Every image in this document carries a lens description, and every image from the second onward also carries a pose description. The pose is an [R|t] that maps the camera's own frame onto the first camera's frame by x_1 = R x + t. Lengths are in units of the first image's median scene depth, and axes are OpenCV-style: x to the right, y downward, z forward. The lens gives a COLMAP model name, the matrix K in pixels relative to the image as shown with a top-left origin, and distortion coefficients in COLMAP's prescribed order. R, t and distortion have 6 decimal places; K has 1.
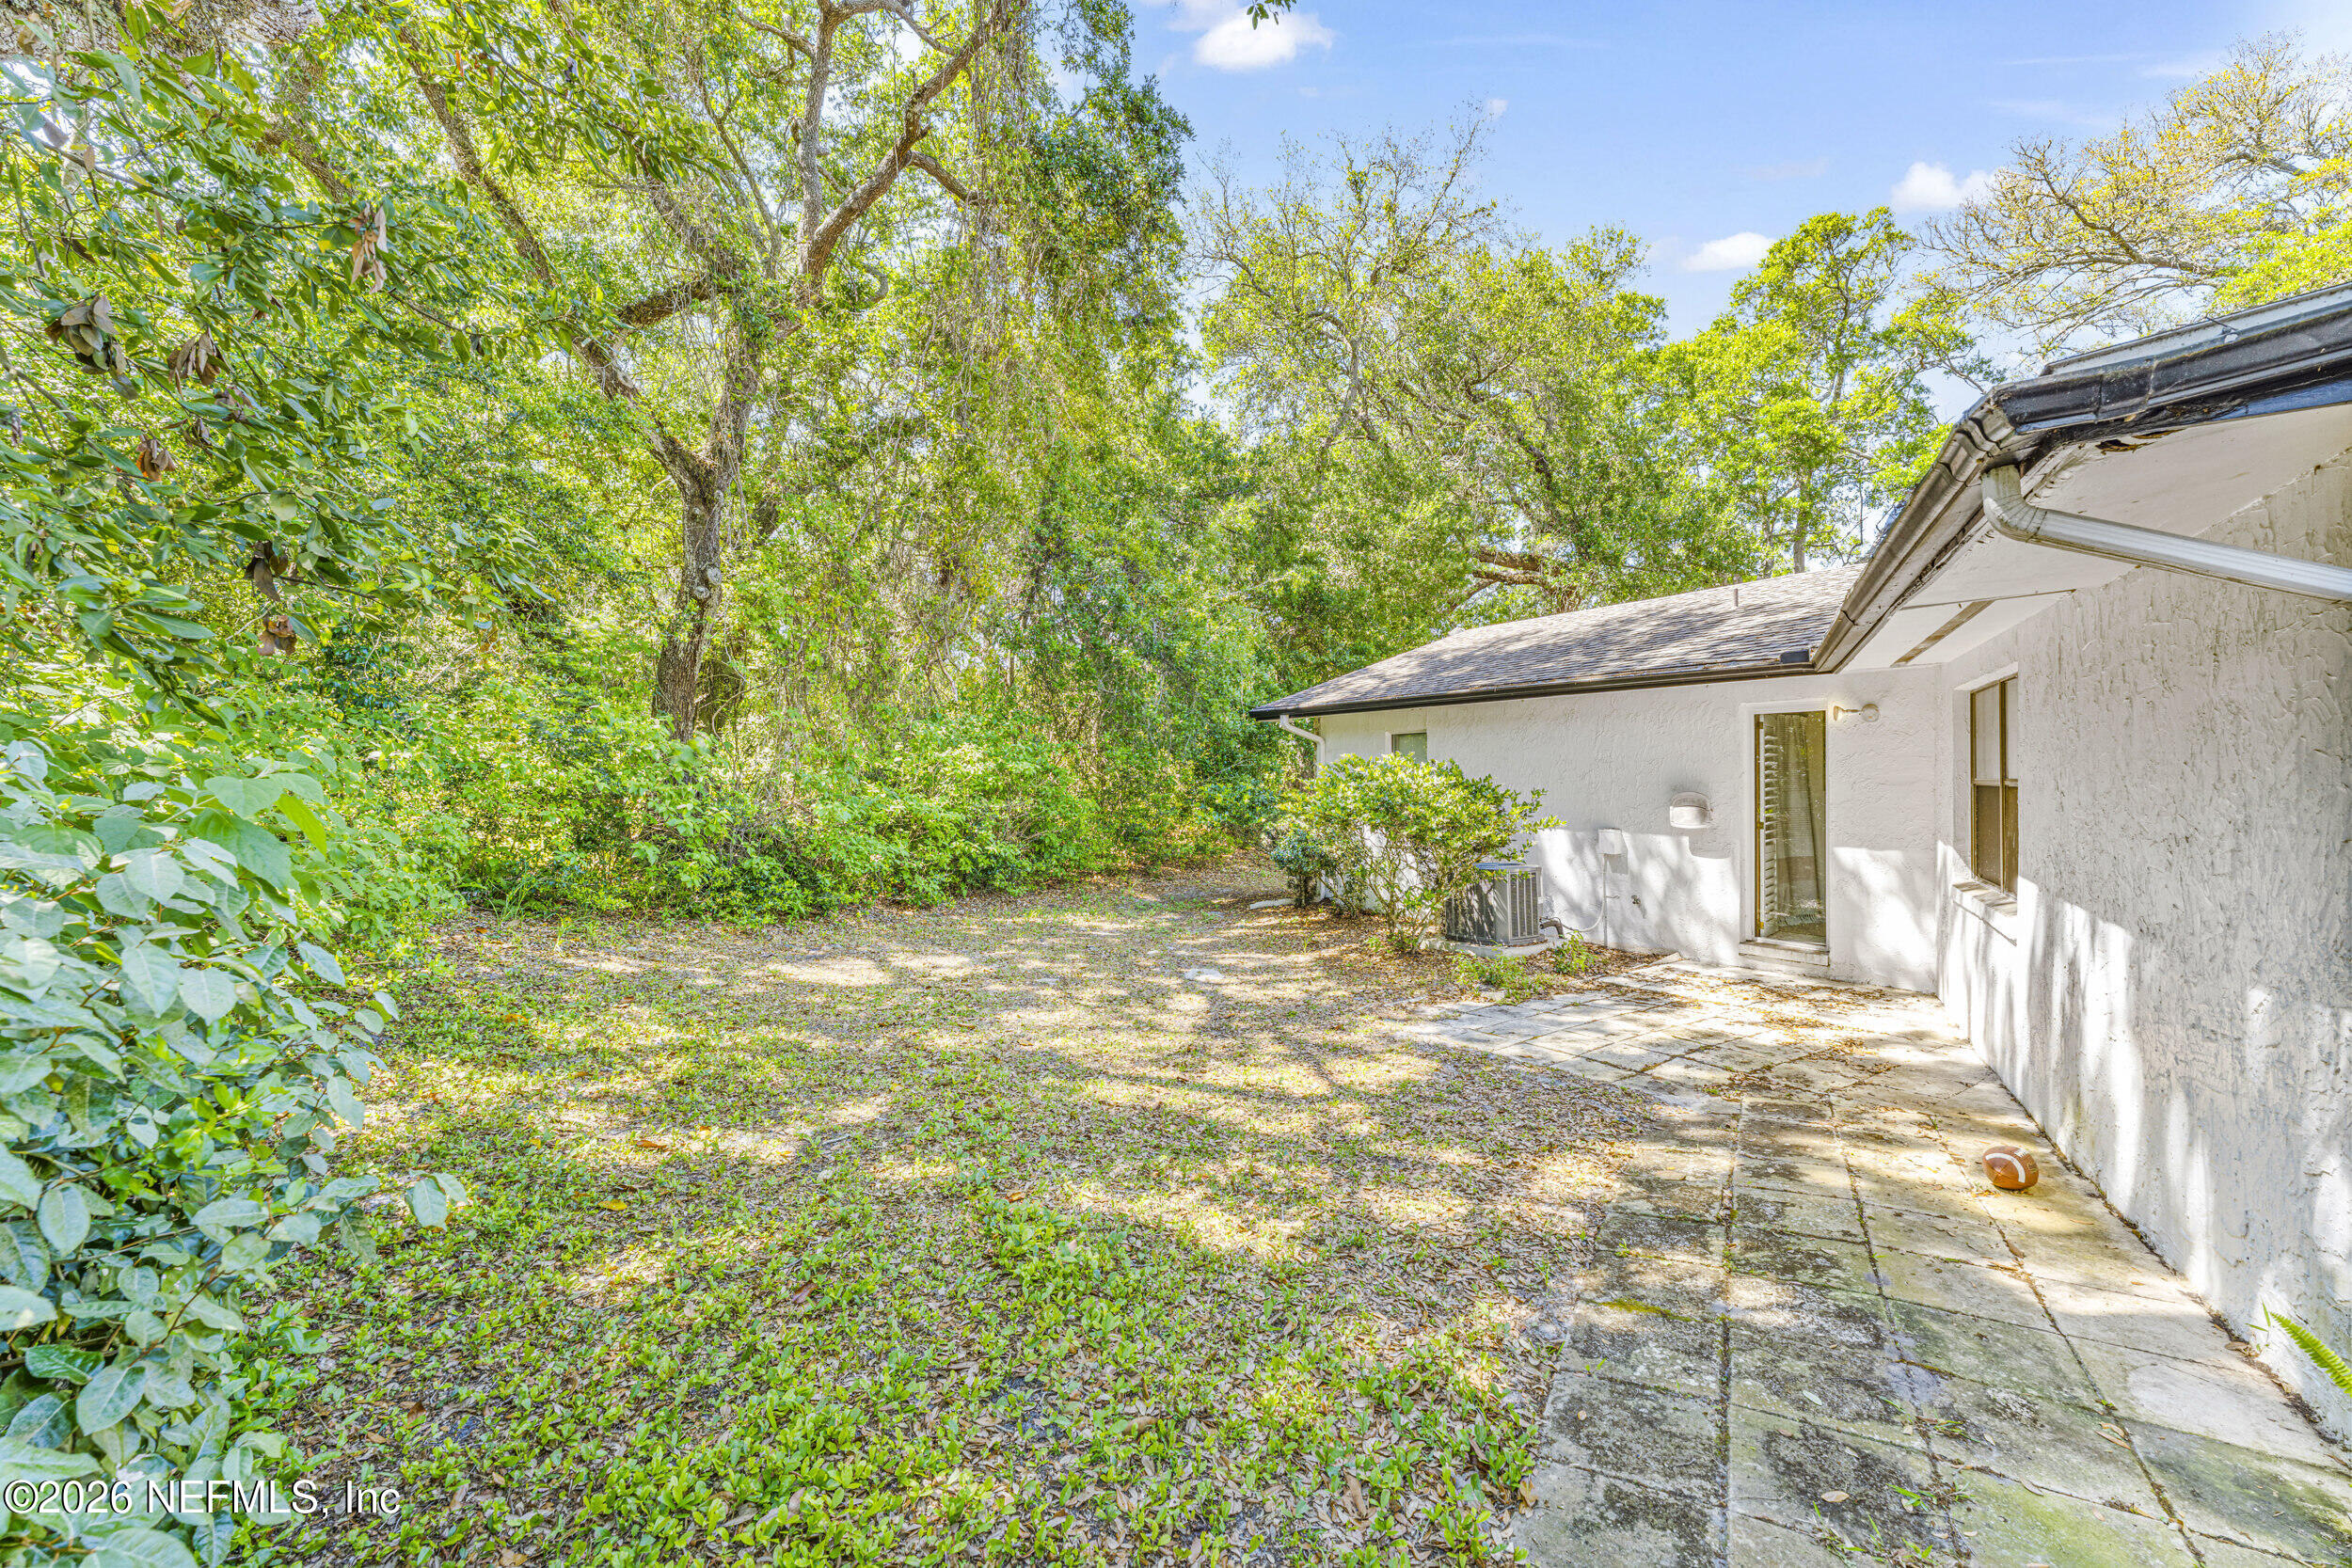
lens RADIAL K [[965.3, 0, 1180.6], [0, 965.3, 777.0], [0, 0, 1]] dist [-0.001382, 0.000188]
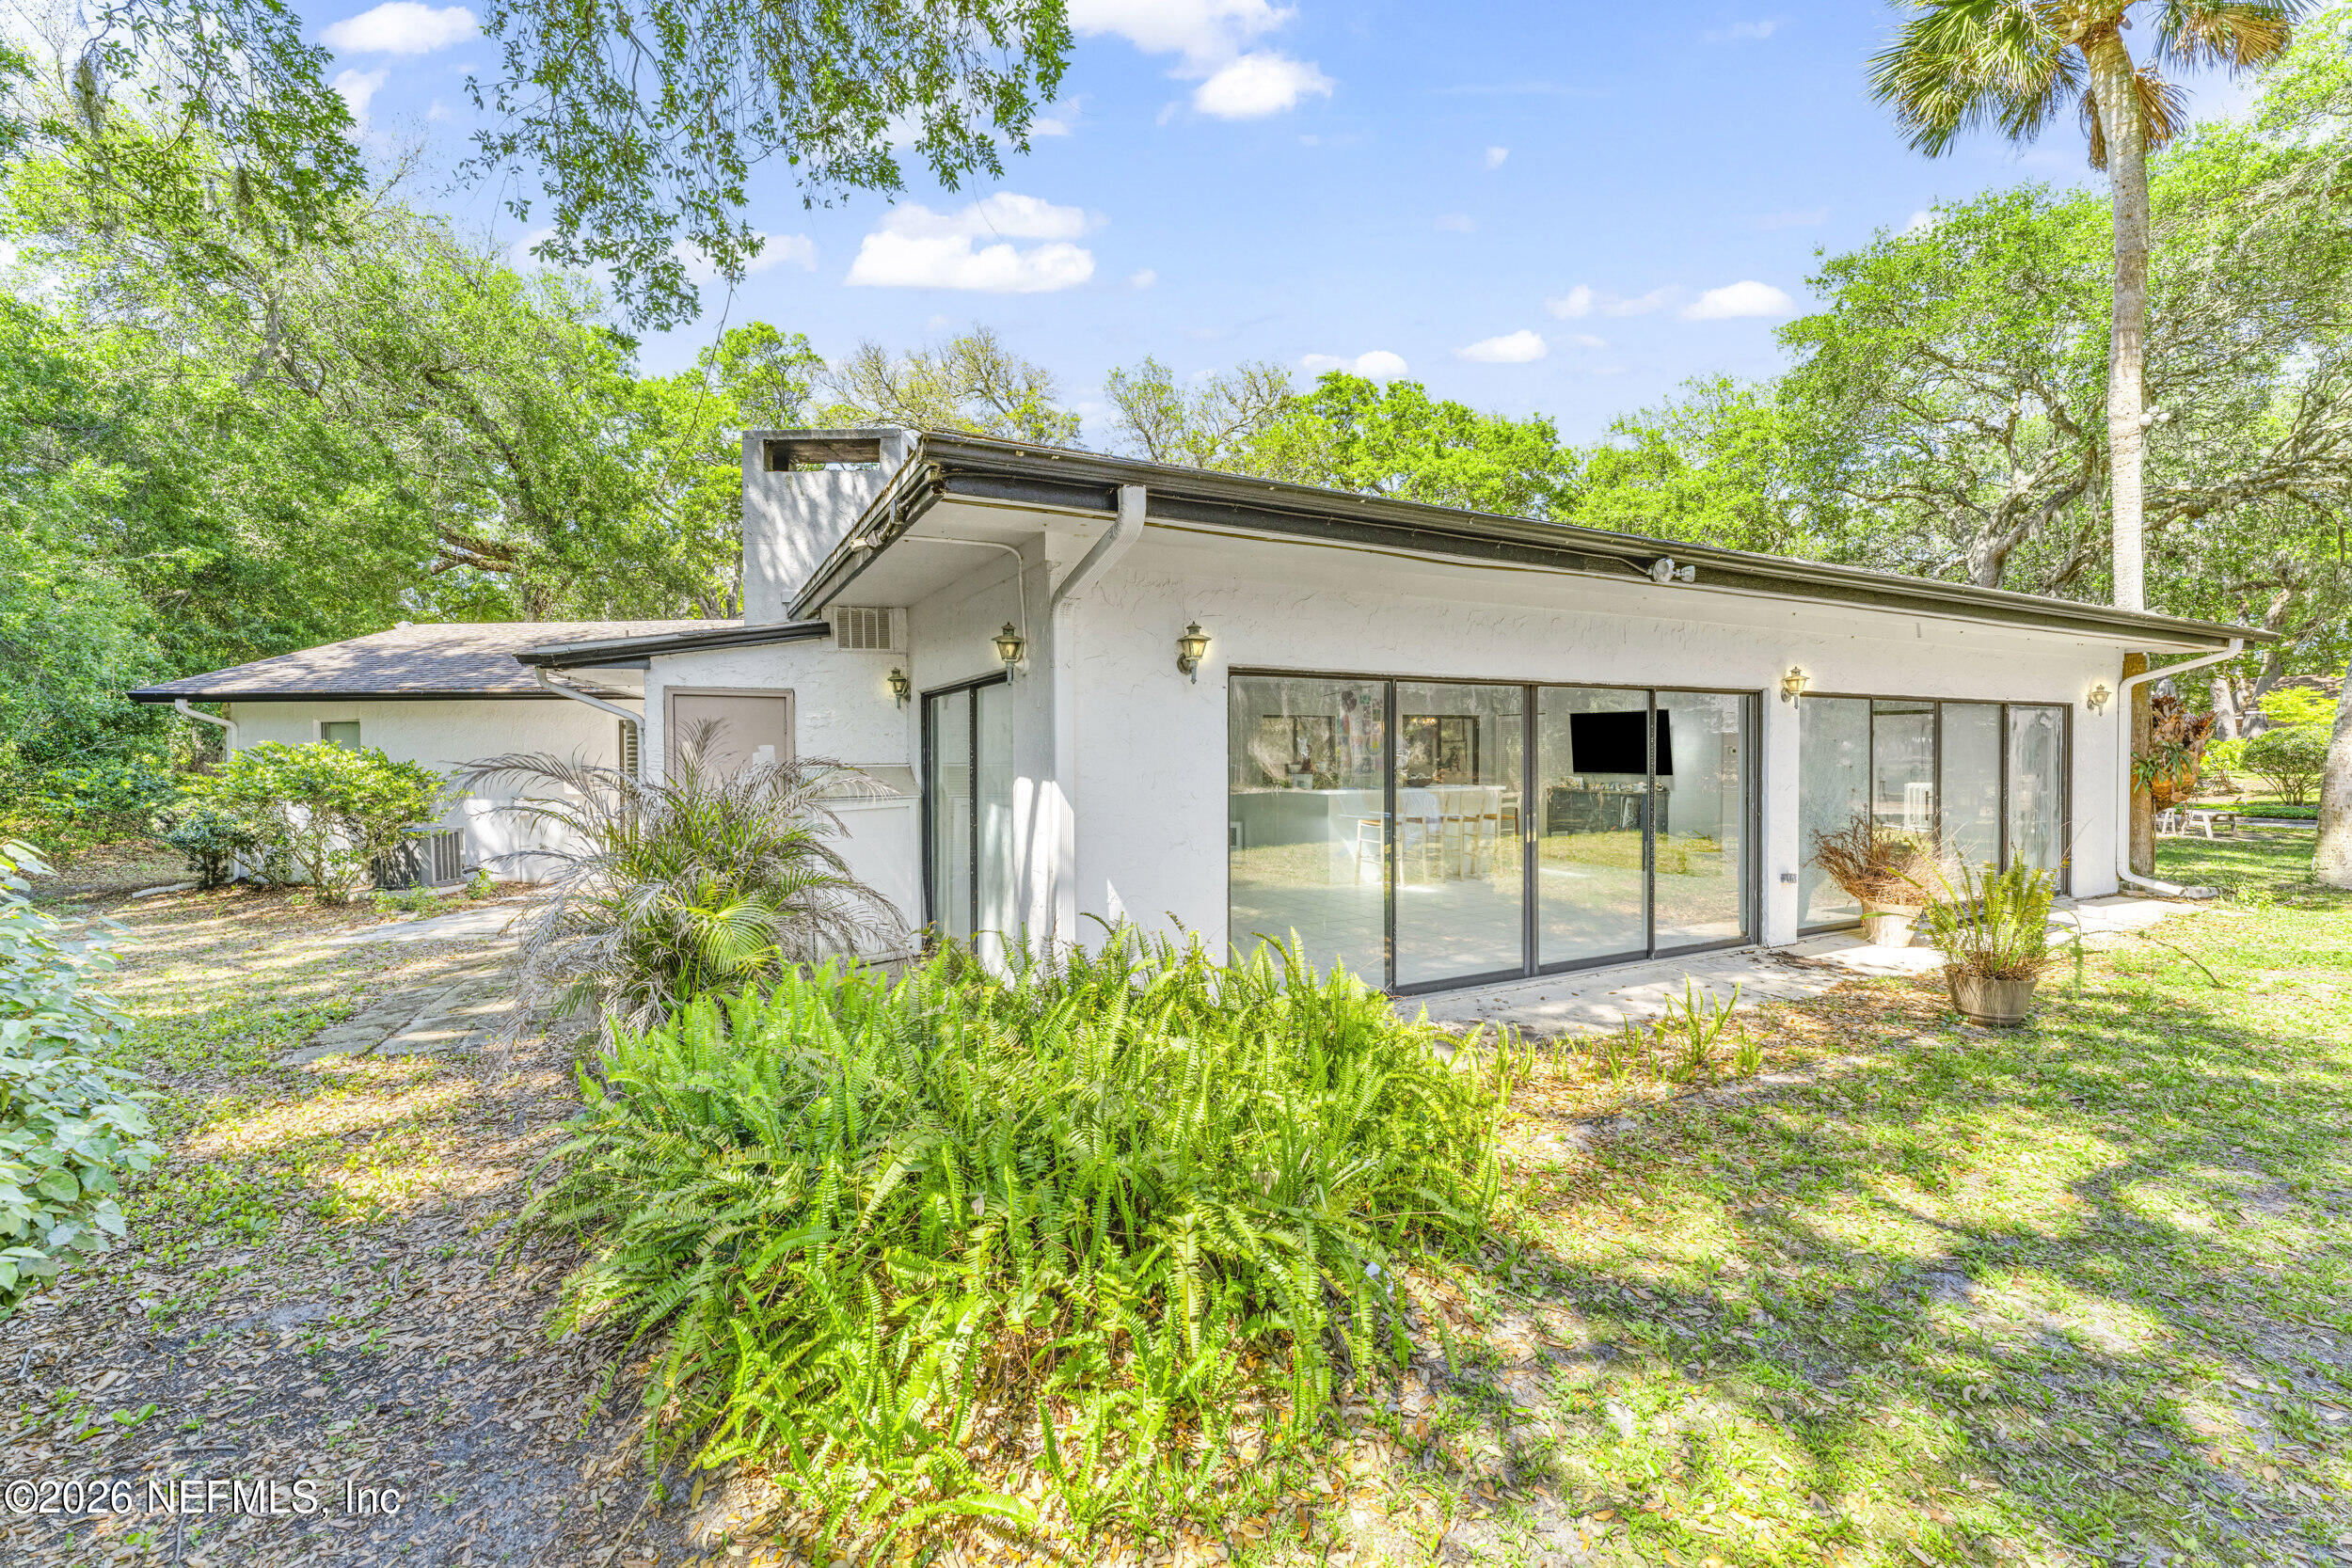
lens RADIAL K [[965.3, 0, 1190.1], [0, 965.3, 764.4], [0, 0, 1]] dist [-0.001382, 0.000188]
pose [[0.596253, -0.012287, 0.802703, -0.074186], [0.004162, 0.999917, 0.012214, -0.004757], [-0.802786, -0.003942, 0.596254, -0.453383]]
